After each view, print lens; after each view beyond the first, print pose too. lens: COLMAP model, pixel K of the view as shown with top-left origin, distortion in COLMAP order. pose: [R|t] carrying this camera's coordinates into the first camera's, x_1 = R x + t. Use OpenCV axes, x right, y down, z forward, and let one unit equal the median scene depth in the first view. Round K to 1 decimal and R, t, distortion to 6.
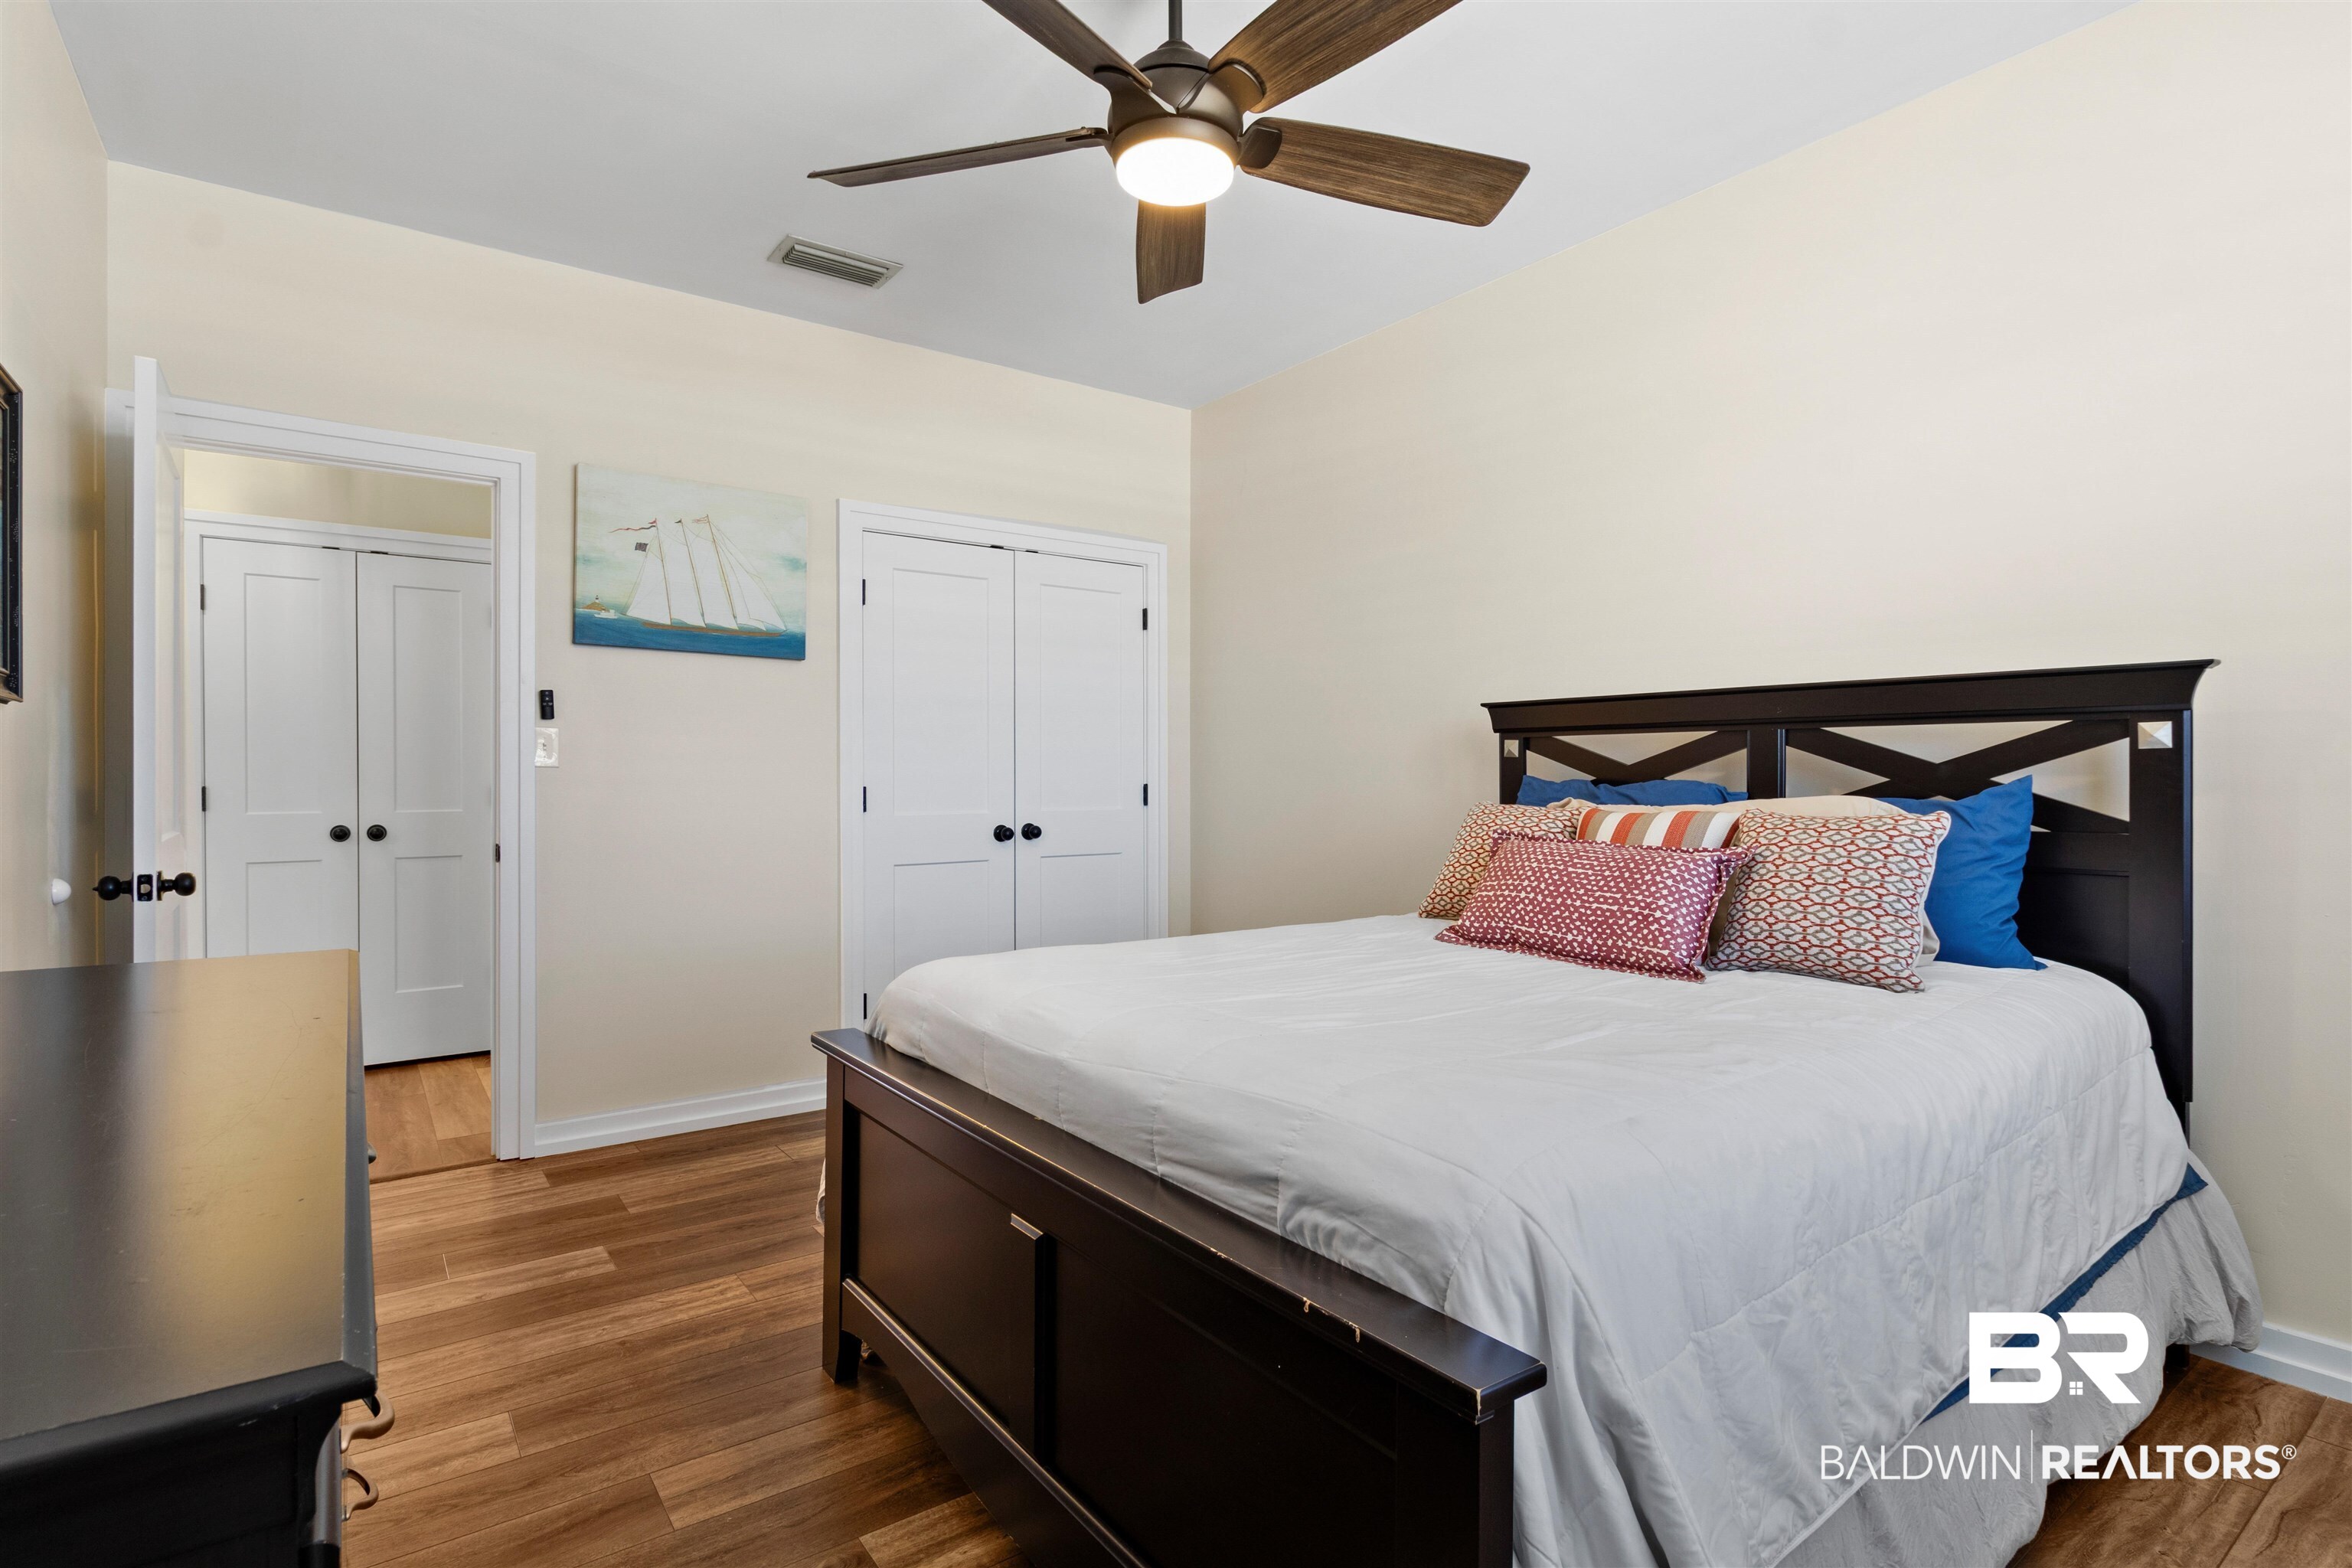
lens RADIAL K [[1213.3, 0, 1169.2], [0, 1213.3, 779.2], [0, 0, 1]] dist [0.009570, -0.000137]
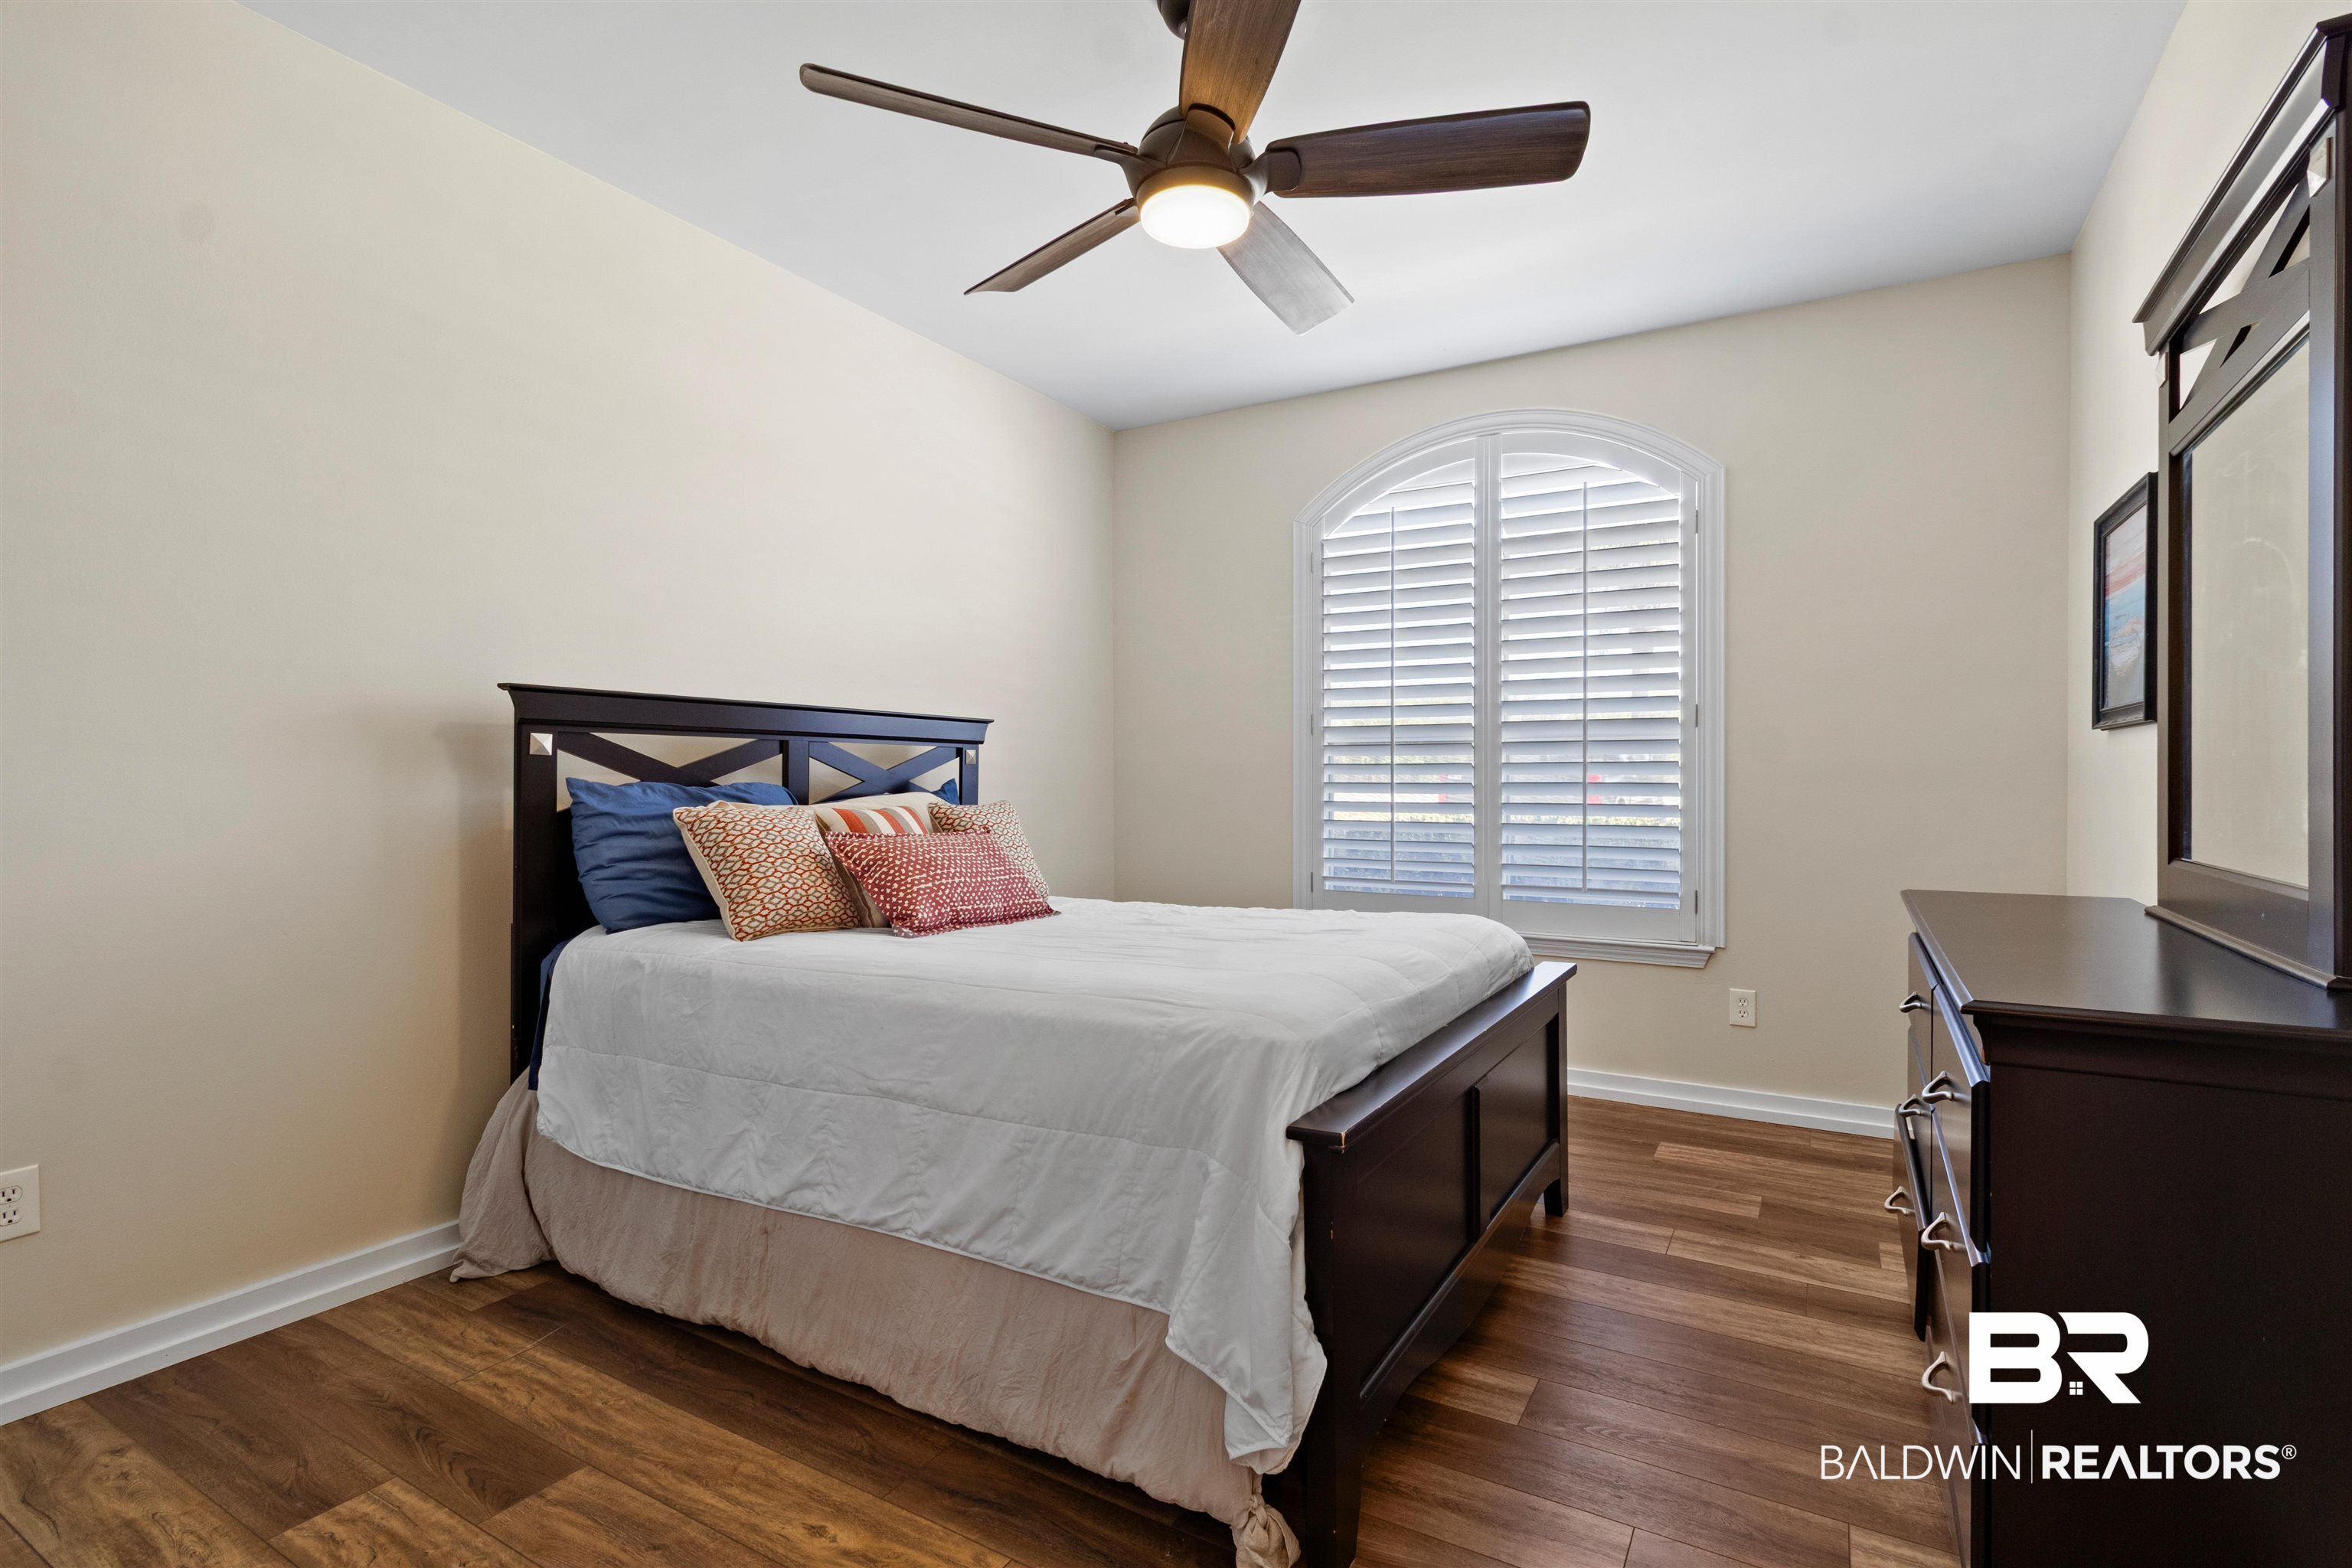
lens RADIAL K [[1100.1, 0, 1191.0], [0, 1100.1, 777.6], [0, 0, 1]] dist [0.009159, -0.001470]
pose [[-0.400685, -0.005232, 0.916201, -0.594551], [-0.003998, 0.999984, 0.003962, -0.007788], [-0.916207, -0.002075, -0.400700, 0.927308]]
